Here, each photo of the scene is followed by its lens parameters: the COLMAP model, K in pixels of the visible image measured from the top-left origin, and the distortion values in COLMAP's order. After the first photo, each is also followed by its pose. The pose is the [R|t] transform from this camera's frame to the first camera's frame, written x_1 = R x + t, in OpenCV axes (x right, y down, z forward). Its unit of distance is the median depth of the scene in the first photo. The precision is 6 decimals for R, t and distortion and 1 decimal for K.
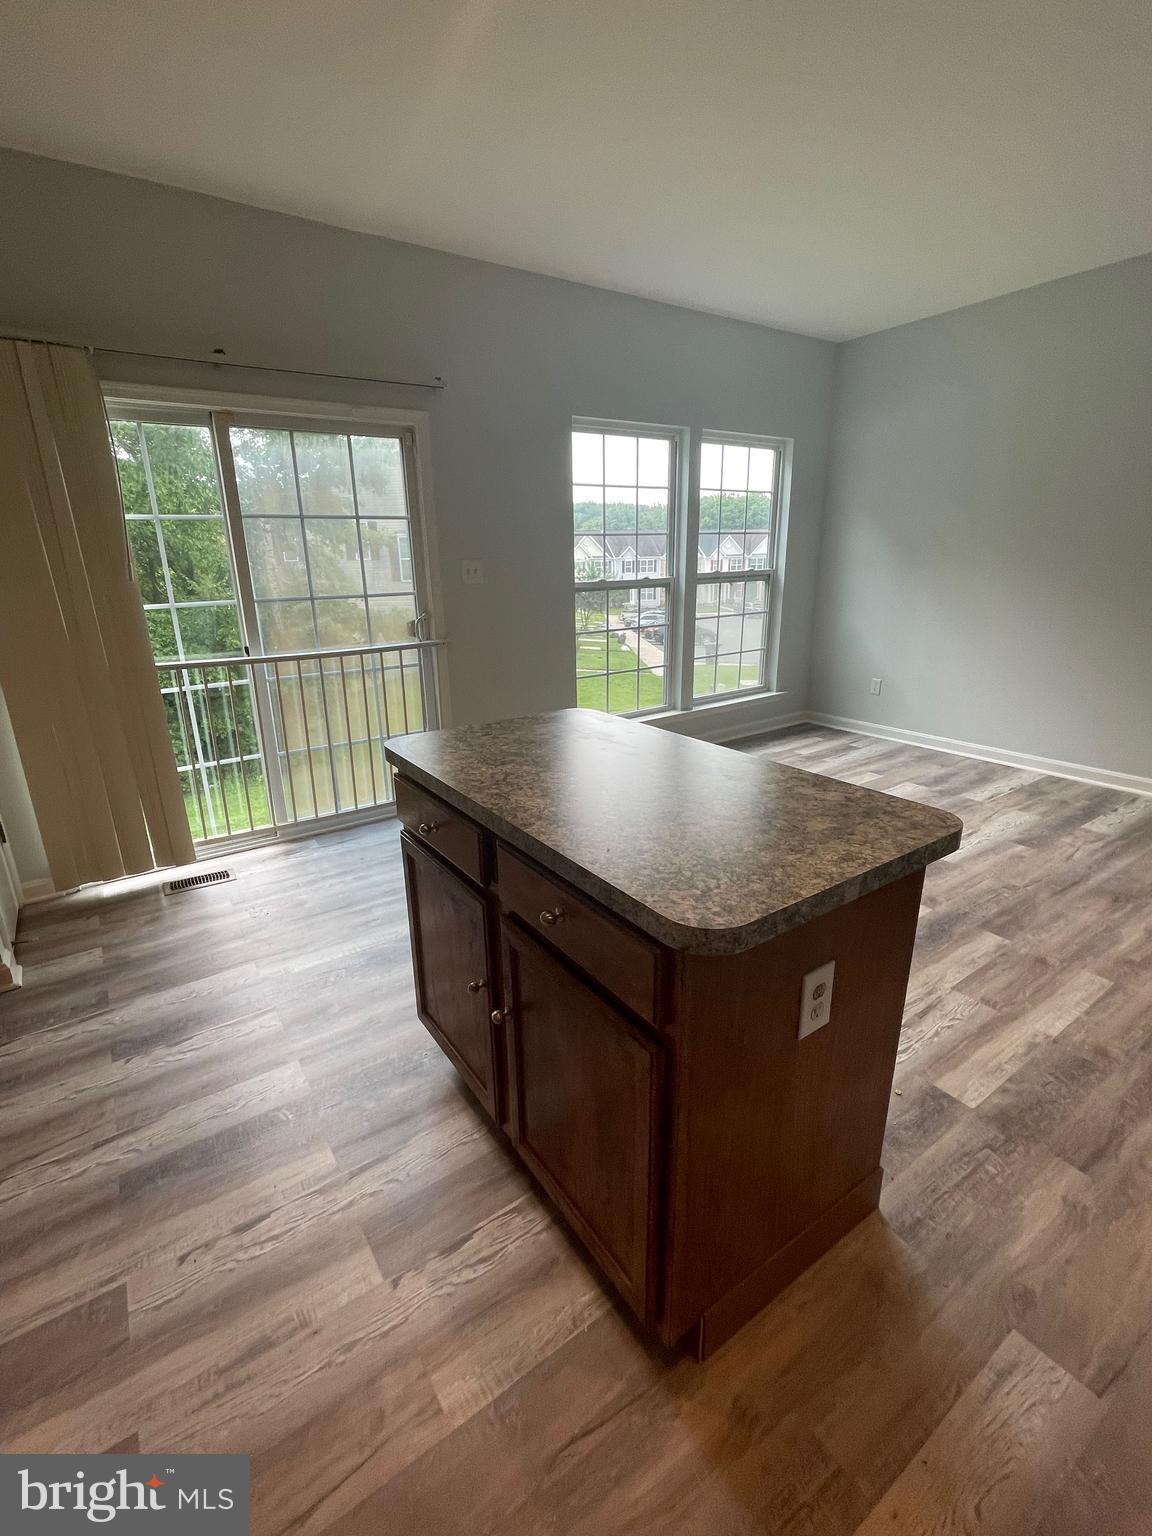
lens RADIAL K [[686.7, 0, 571.6], [0, 686.7, 769.1], [0, 0, 1]] dist [-0.006524, 0.001015]
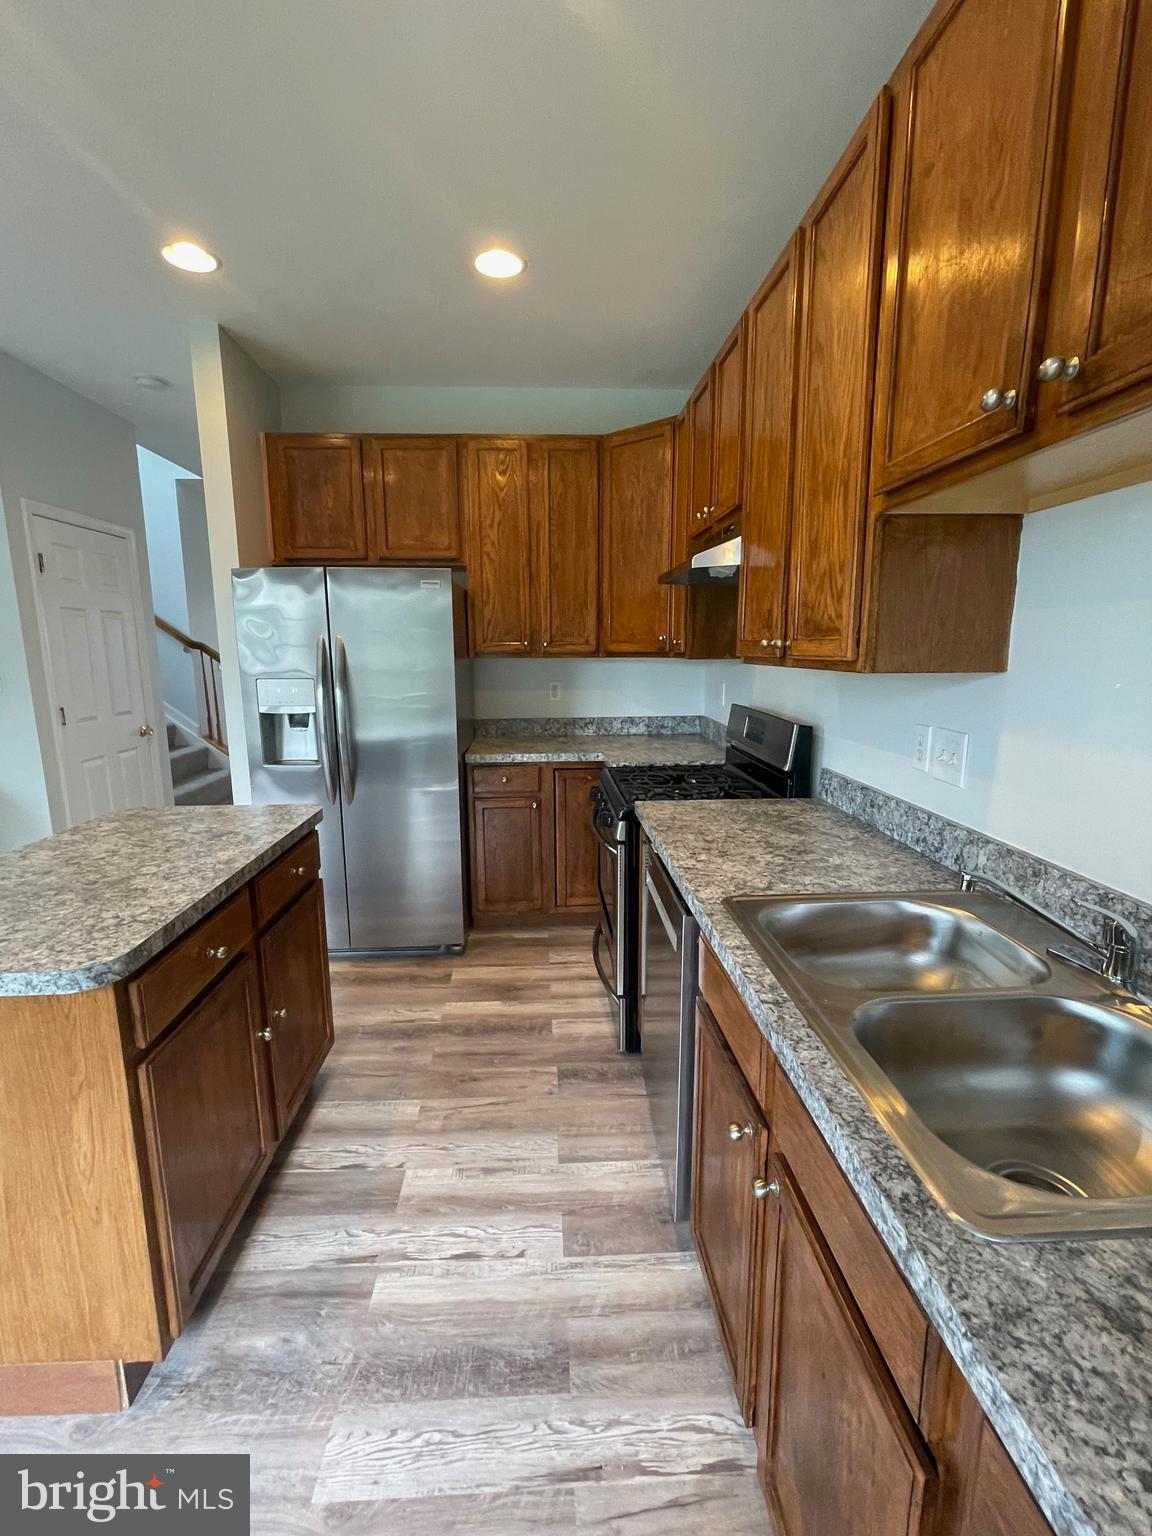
lens RADIAL K [[684.2, 0, 571.2], [0, 684.2, 773.3], [0, 0, 1]] dist [-0.022686, 0.011273]
pose [[-0.849604, -0.071841, 0.522505, -0.560899], [0.179256, 0.892374, 0.414169, -0.222298], [-0.496024, 0.445542, -0.745287, 0.689528]]
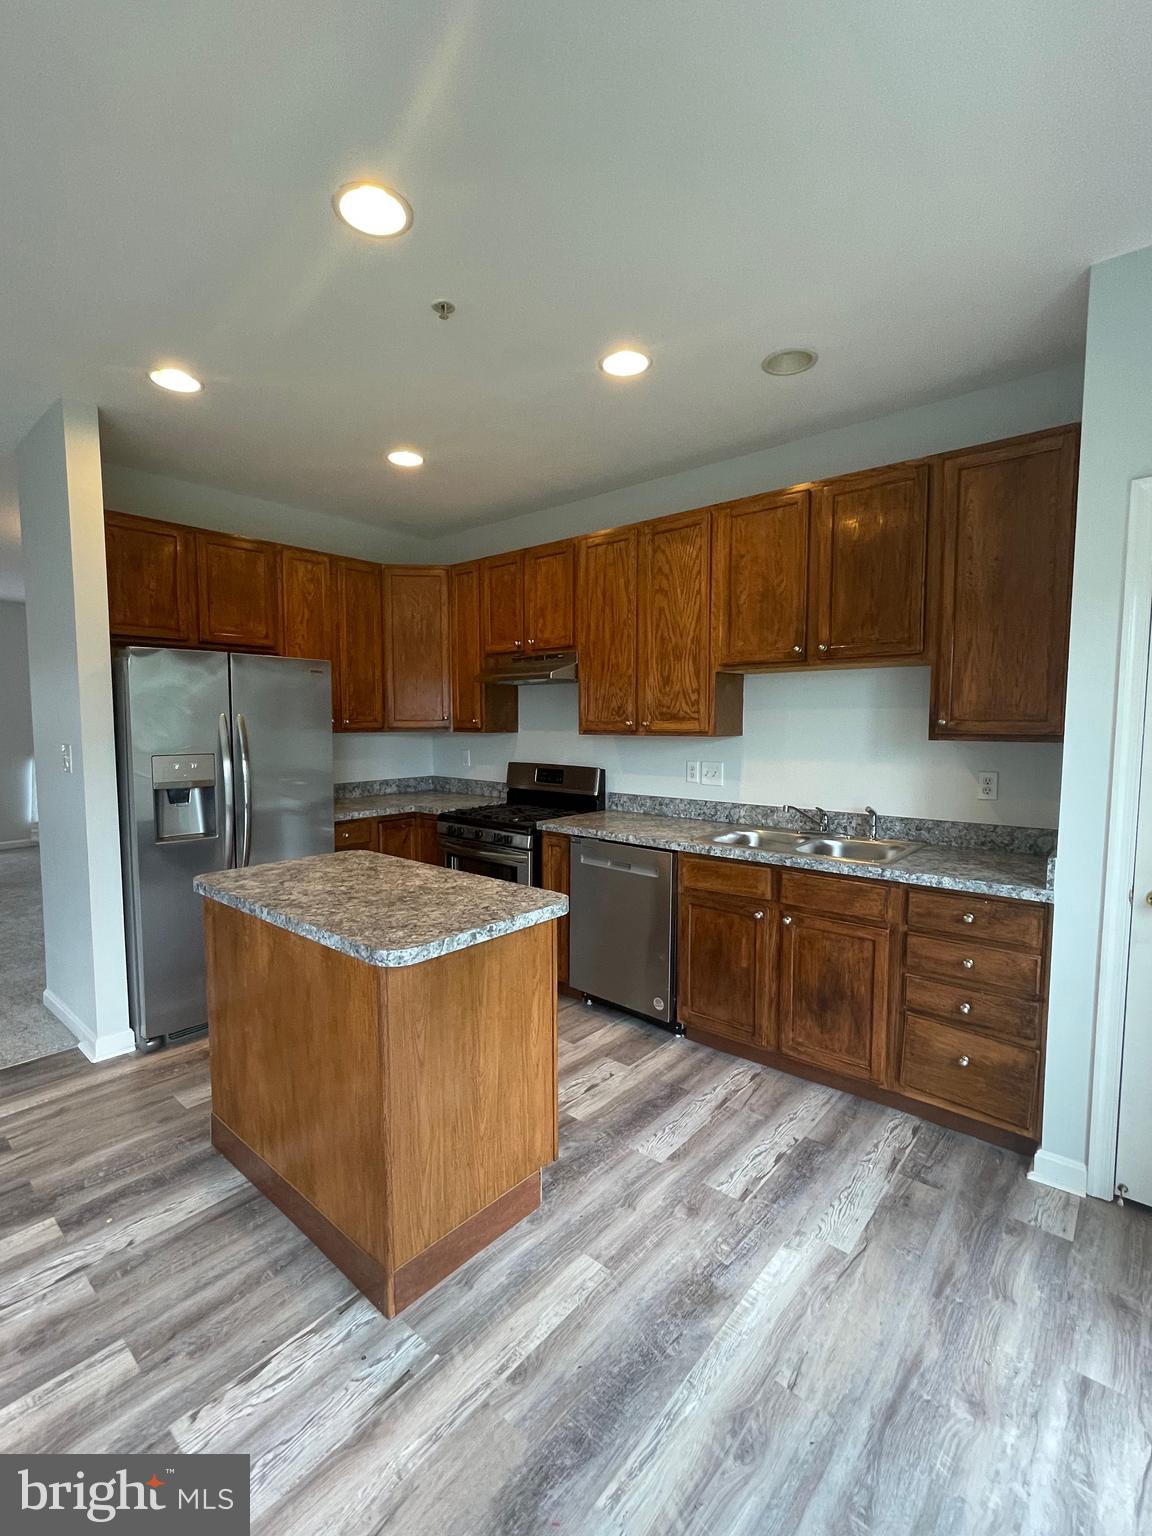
lens RADIAL K [[685.7, 0, 570.3], [0, 685.7, 771.7], [0, 0, 1]] dist [-0.001036, 0.000728]
pose [[-0.967947, 0.039487, -0.248031, 0.003309], [-0.056148, 0.928545, 0.366948, -0.390607], [0.244798, 0.369113, -0.896565, 1.155268]]
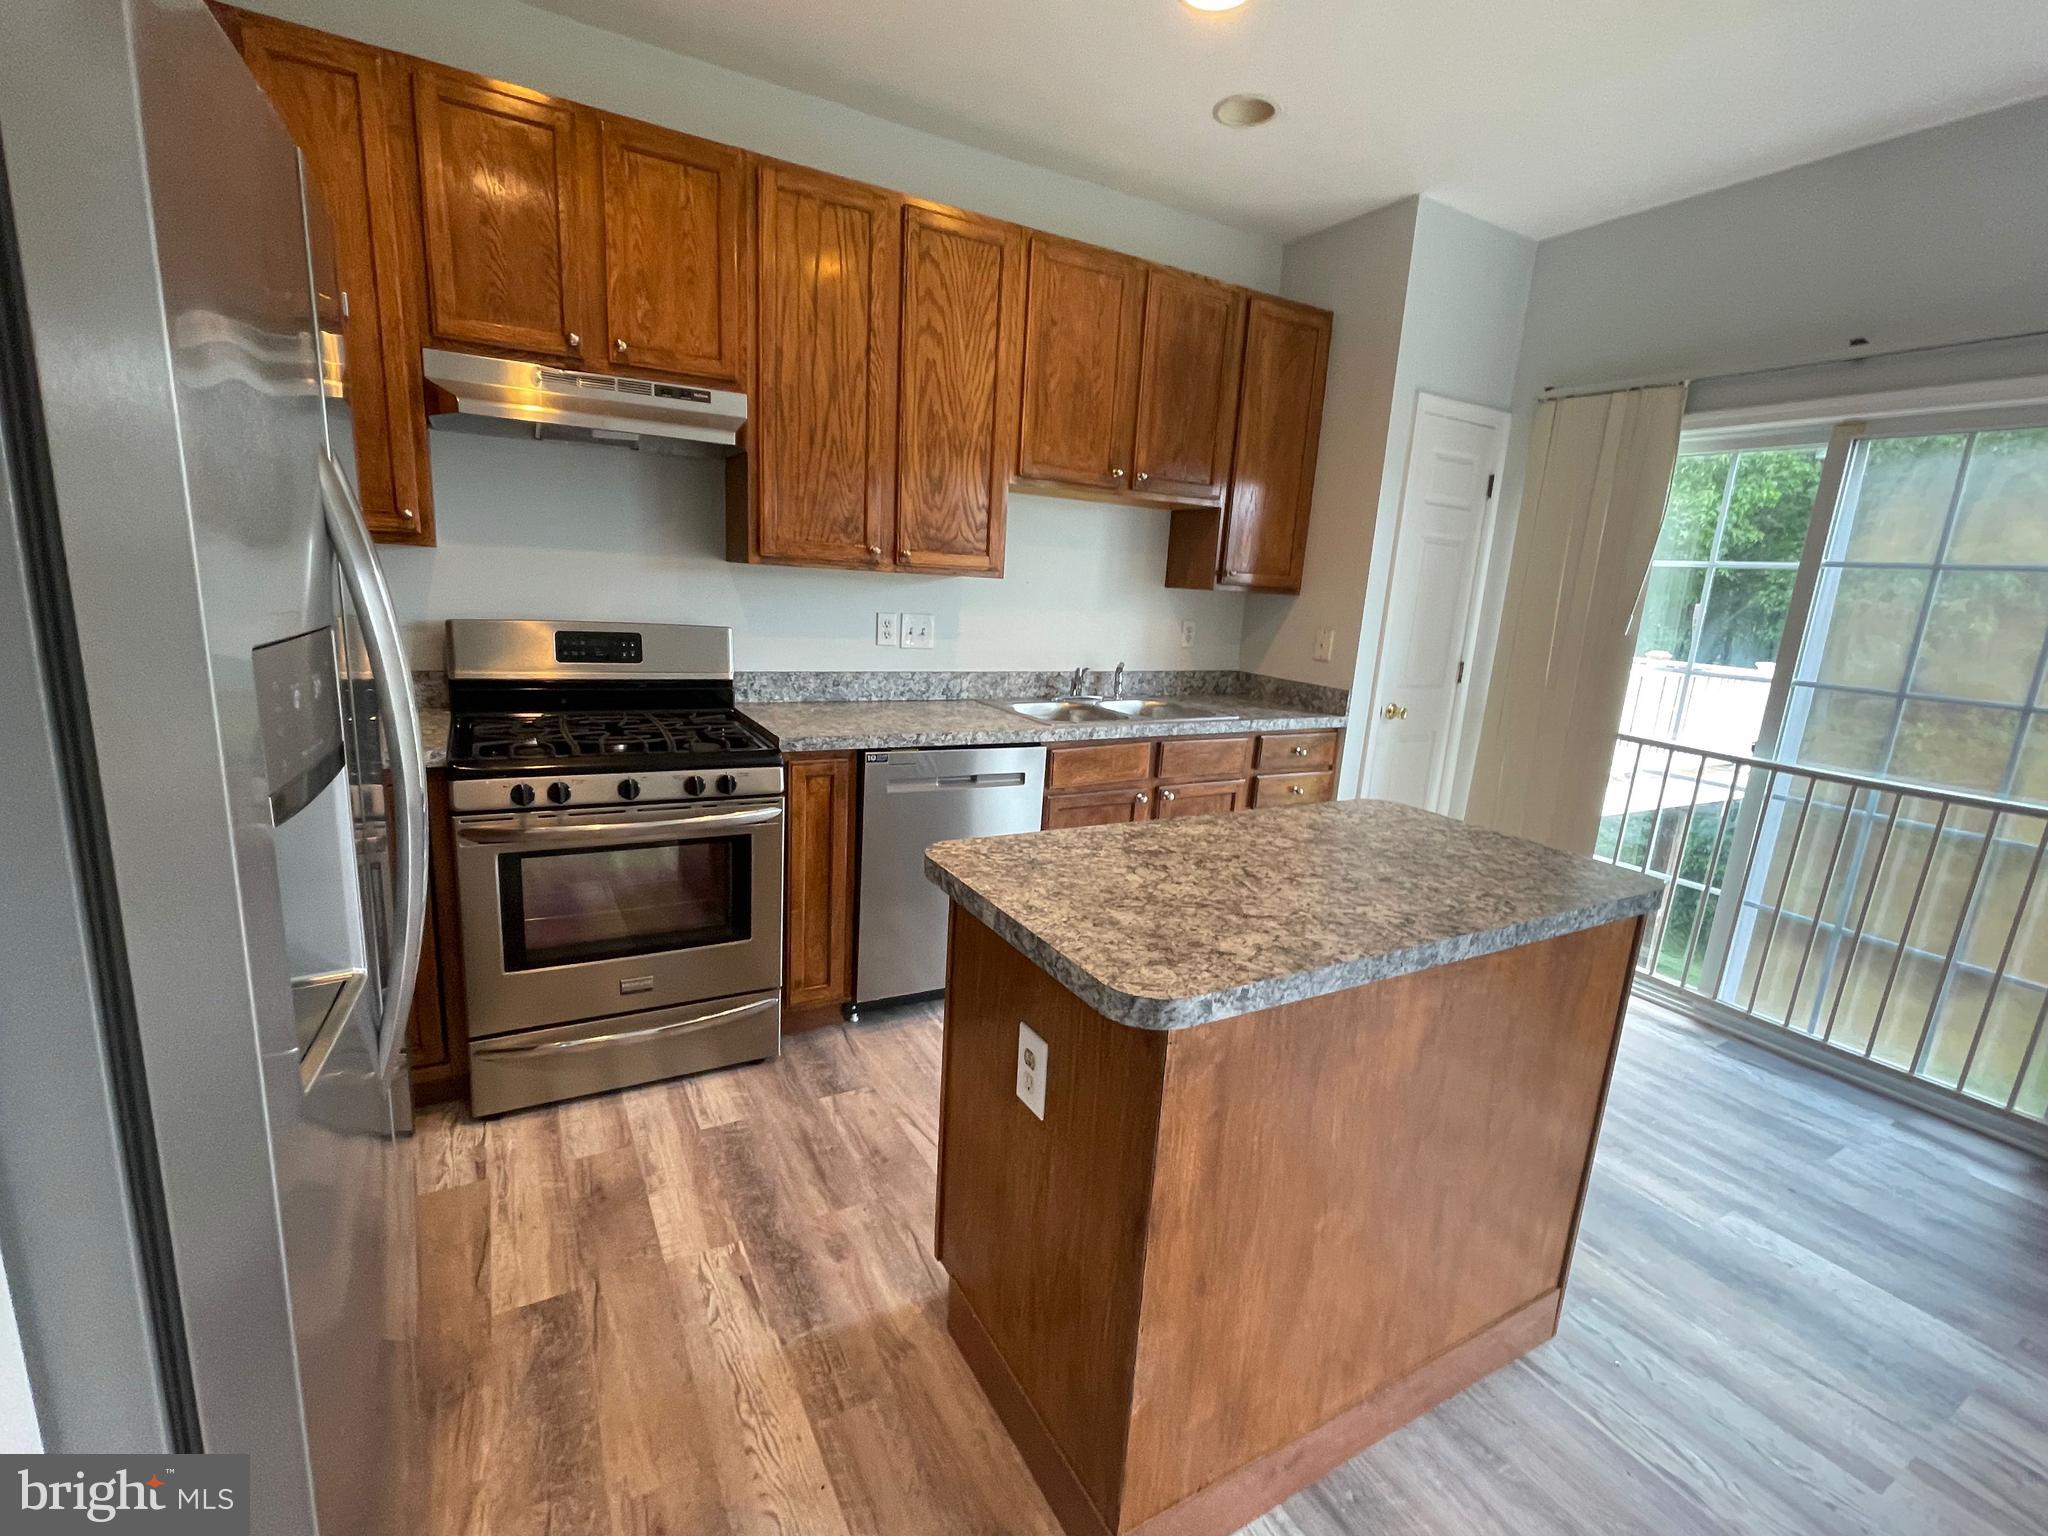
lens RADIAL K [[915.6, 0, 1022.2], [0, 915.6, 780.4], [0, 0, 1]] dist [-0.006524, 0.001015]
pose [[-0.088787, 0.231951, -0.968667, 0.550479], [-0.351814, 0.902521, 0.248359, -0.116434], [0.931850, 0.362842, 0.001472, 0.324486]]
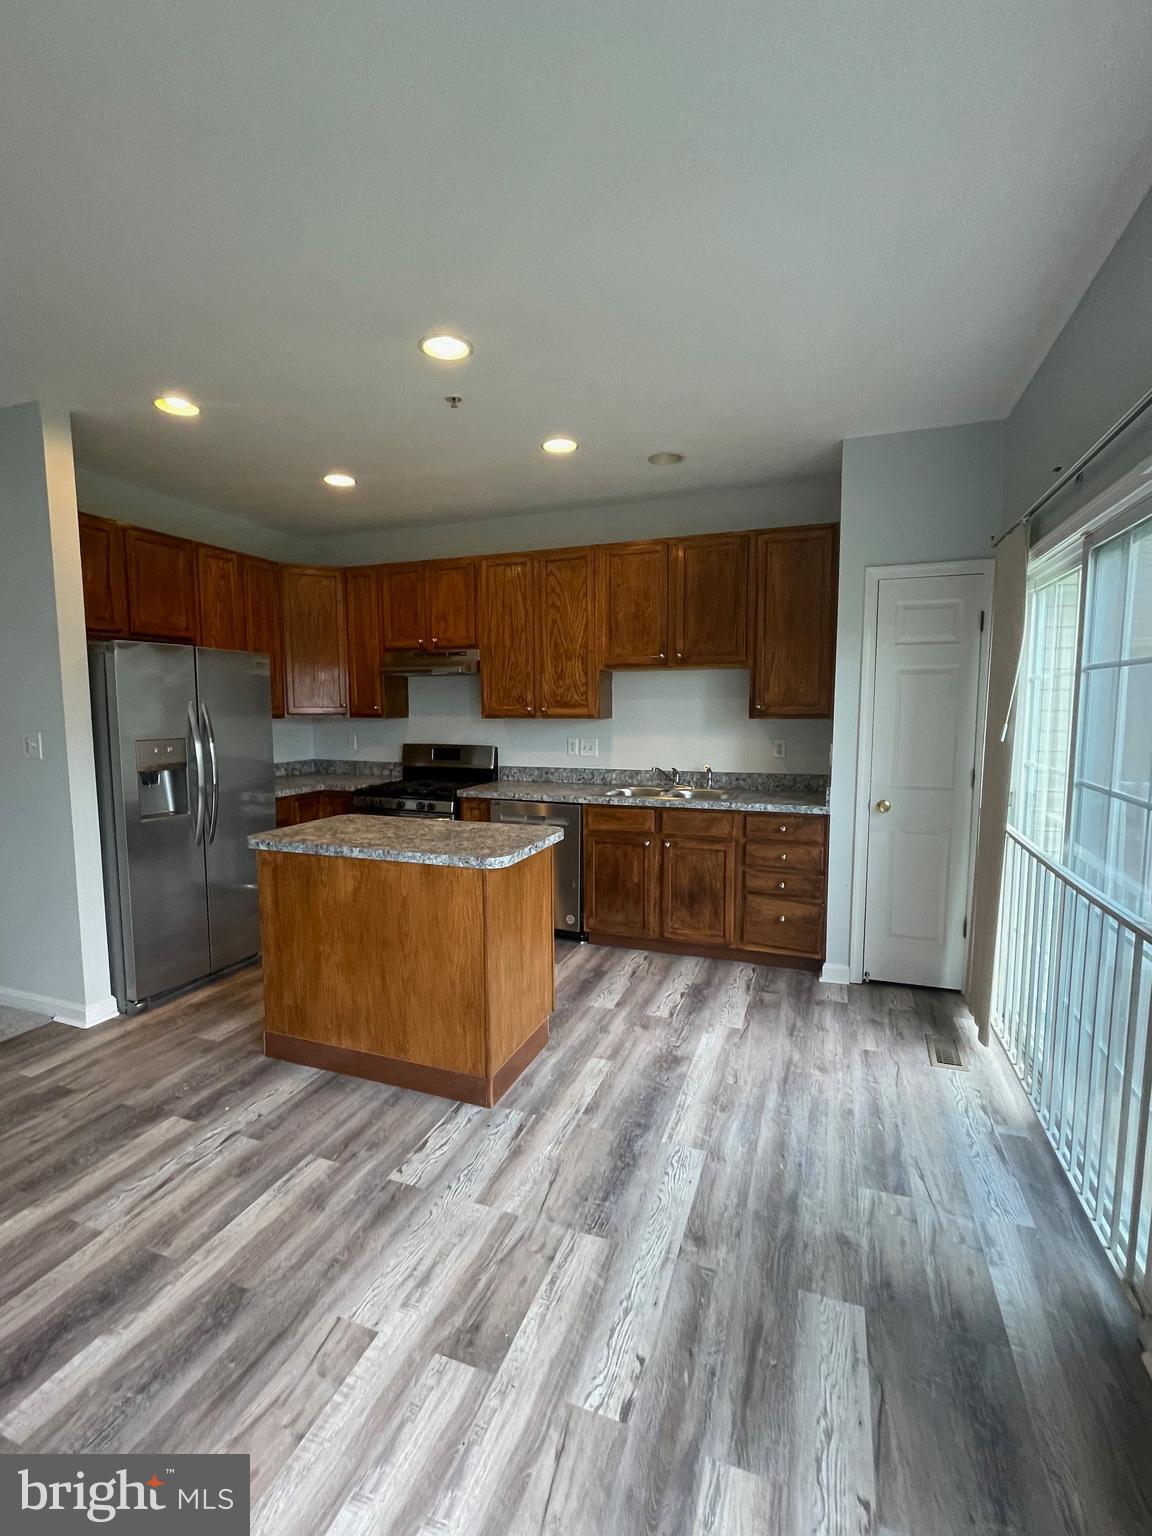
lens RADIAL K [[685.7, 0, 570.3], [0, 685.7, 771.7], [0, 0, 1]] dist [-0.001036, 0.000728]
pose [[-0.822373, 0.077444, -0.563653, 0.384081], [-0.150842, 0.925562, 0.347248, -0.446161], [0.548588, 0.370590, -0.749476, 1.310079]]
